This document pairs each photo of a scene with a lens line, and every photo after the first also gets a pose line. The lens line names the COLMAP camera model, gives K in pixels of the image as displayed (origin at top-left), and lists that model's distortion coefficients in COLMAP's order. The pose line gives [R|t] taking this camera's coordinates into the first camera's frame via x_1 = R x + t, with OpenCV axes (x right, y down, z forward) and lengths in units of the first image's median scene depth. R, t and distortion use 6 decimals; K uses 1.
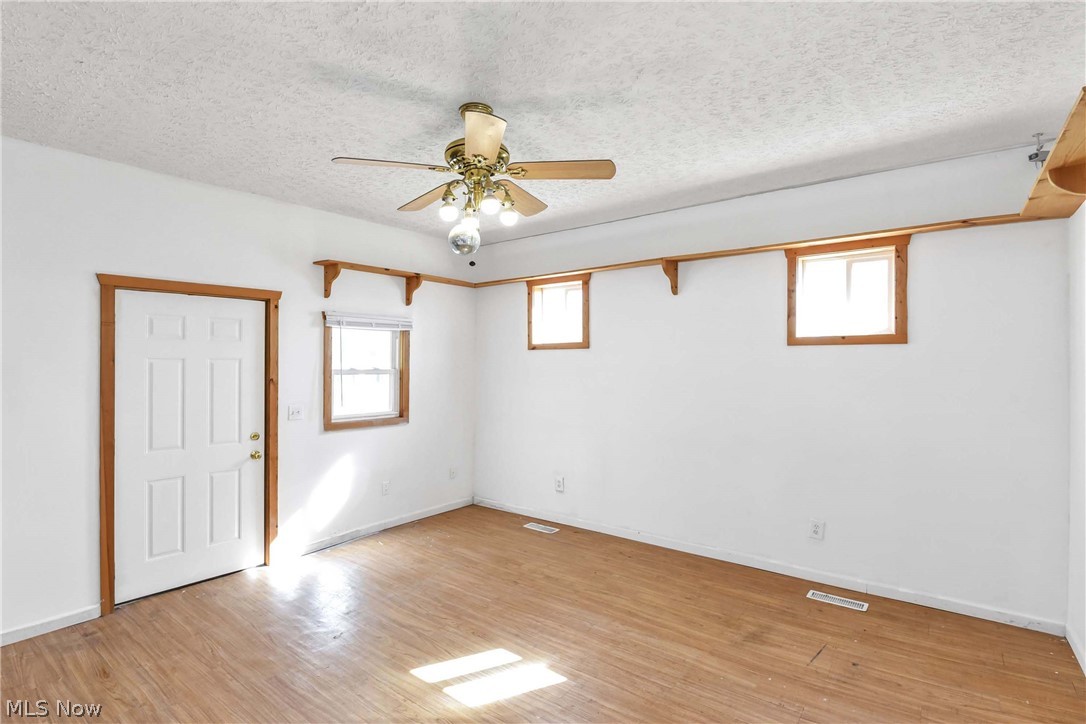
lens RADIAL K [[517.5, 0, 536.3], [0, 517.5, 359.7], [0, 0, 1]] dist [-0.000703, -0.003946]
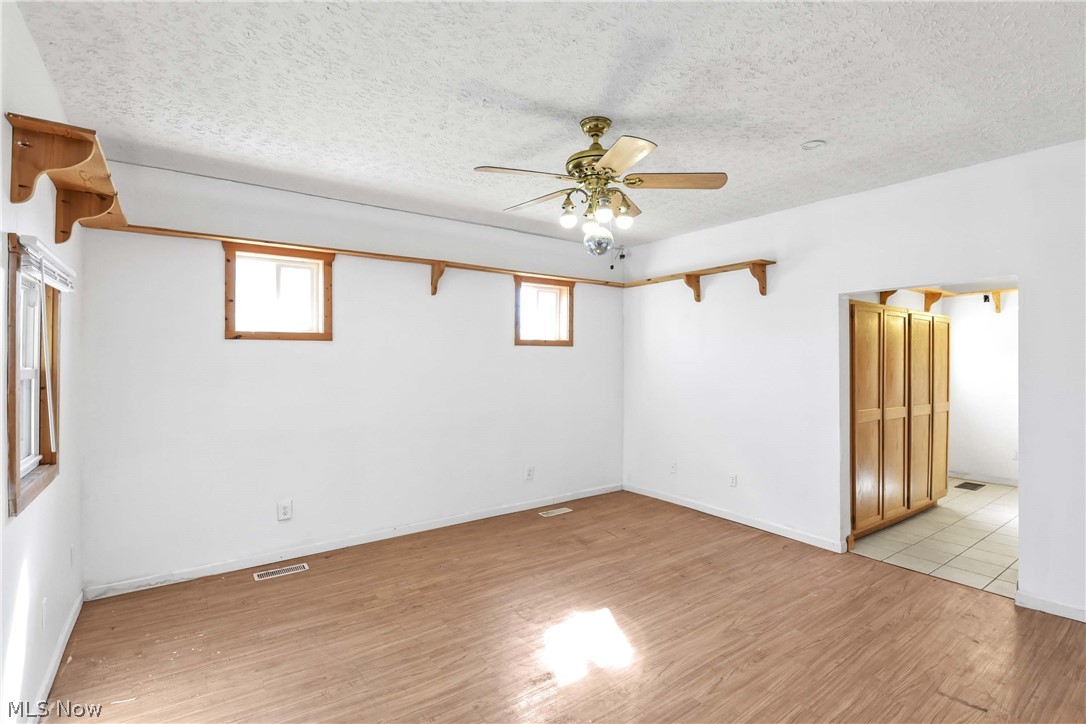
lens RADIAL K [[517.5, 0, 537.0], [0, 517.5, 362.2], [0, 0, 1]] dist [-0.000703, -0.003946]
pose [[0.286524, -0.005423, 0.958058, -0.803998], [-0.007170, 0.999944, 0.007805, 0.006041], [-0.958046, -0.009106, 0.286469, 0.543147]]
